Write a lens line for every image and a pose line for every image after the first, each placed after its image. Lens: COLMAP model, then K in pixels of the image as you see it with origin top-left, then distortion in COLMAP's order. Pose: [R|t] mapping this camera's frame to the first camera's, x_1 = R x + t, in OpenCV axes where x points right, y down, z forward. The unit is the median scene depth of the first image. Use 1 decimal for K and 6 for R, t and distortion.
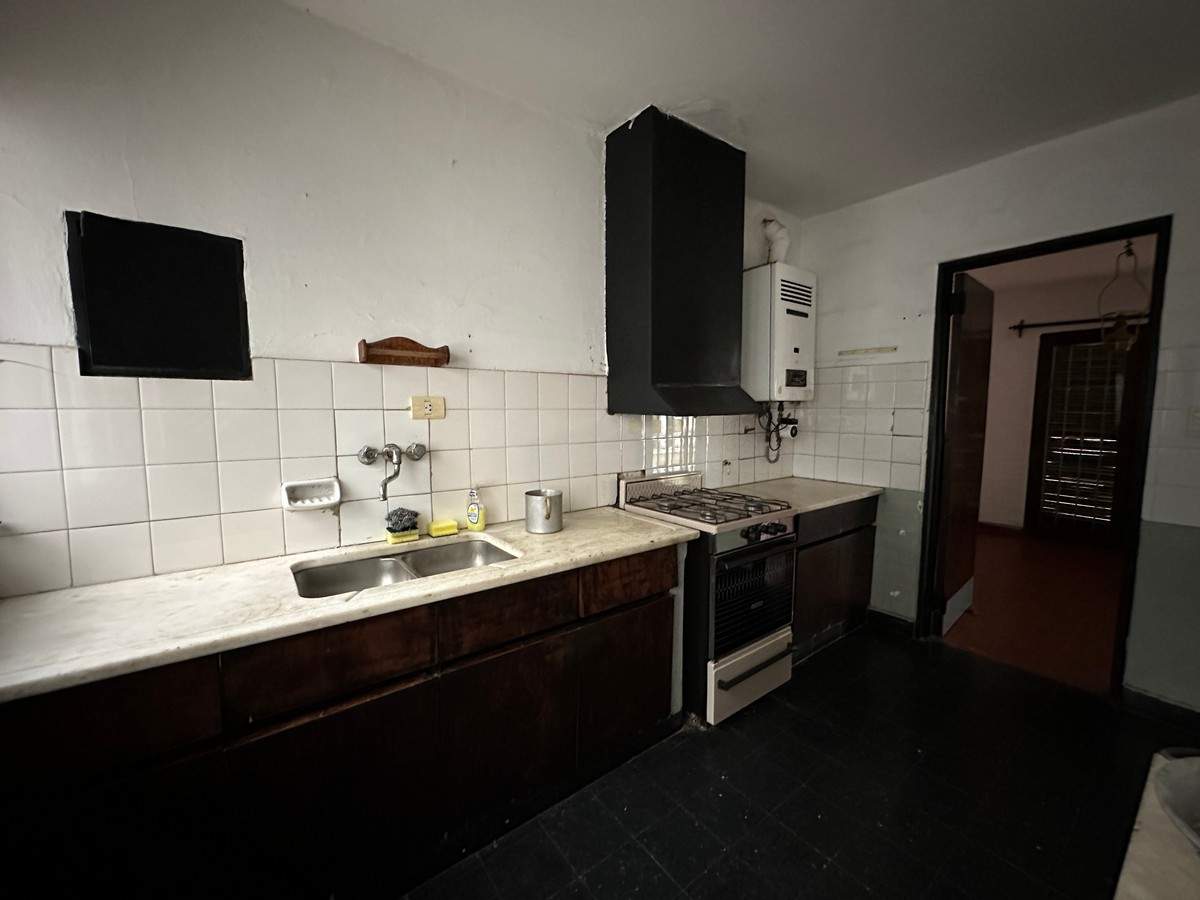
lens RADIAL K [[478.3, 0, 600.5], [0, 478.3, 449.3], [0, 0, 1]] dist [-0.006619, 0.001253]
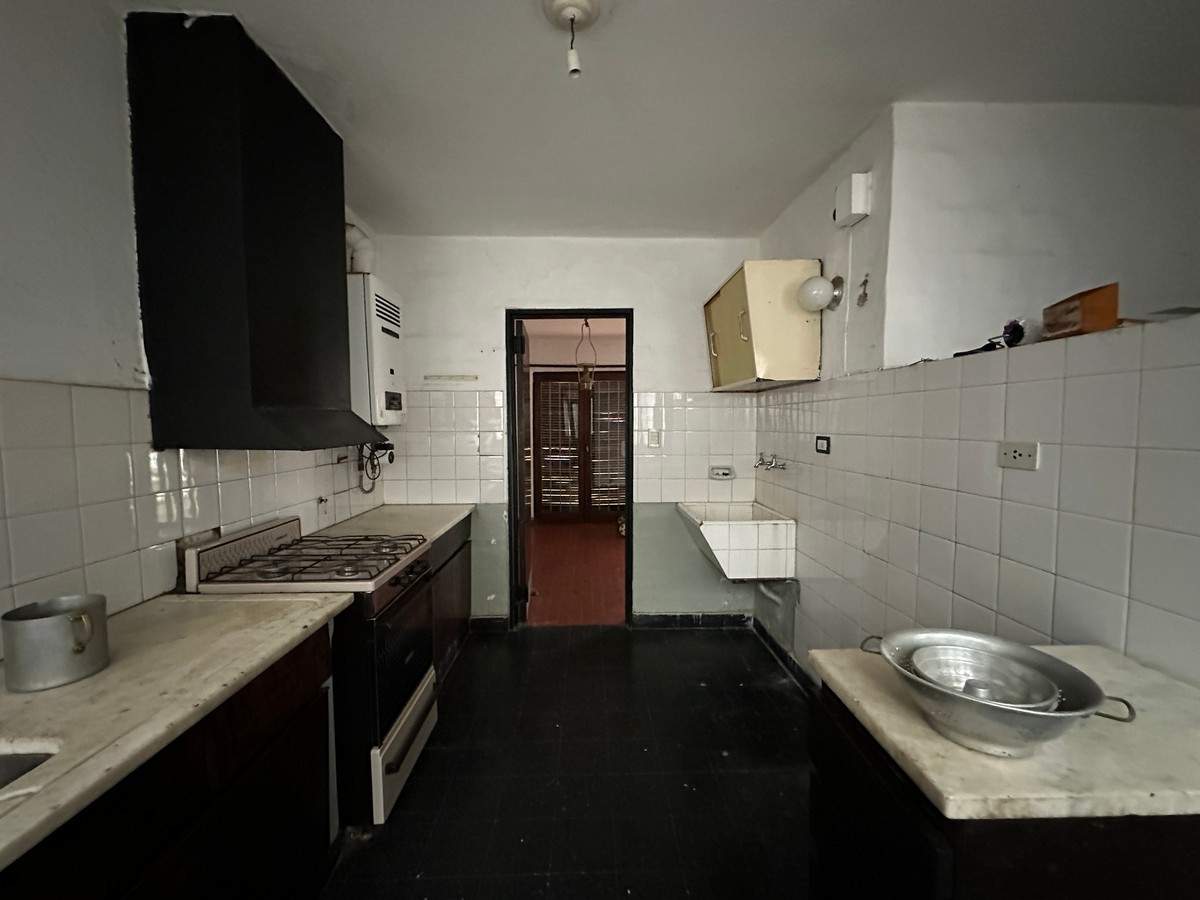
lens RADIAL K [[478.3, 0, 600.5], [0, 478.3, 449.4], [0, 0, 1]] dist [-0.006619, 0.001253]
pose [[0.582646, -0.047276, 0.811350, -0.146509], [0.075975, 0.997103, 0.003540, -0.031094], [-0.809167, 0.059580, 0.584550, 0.147683]]
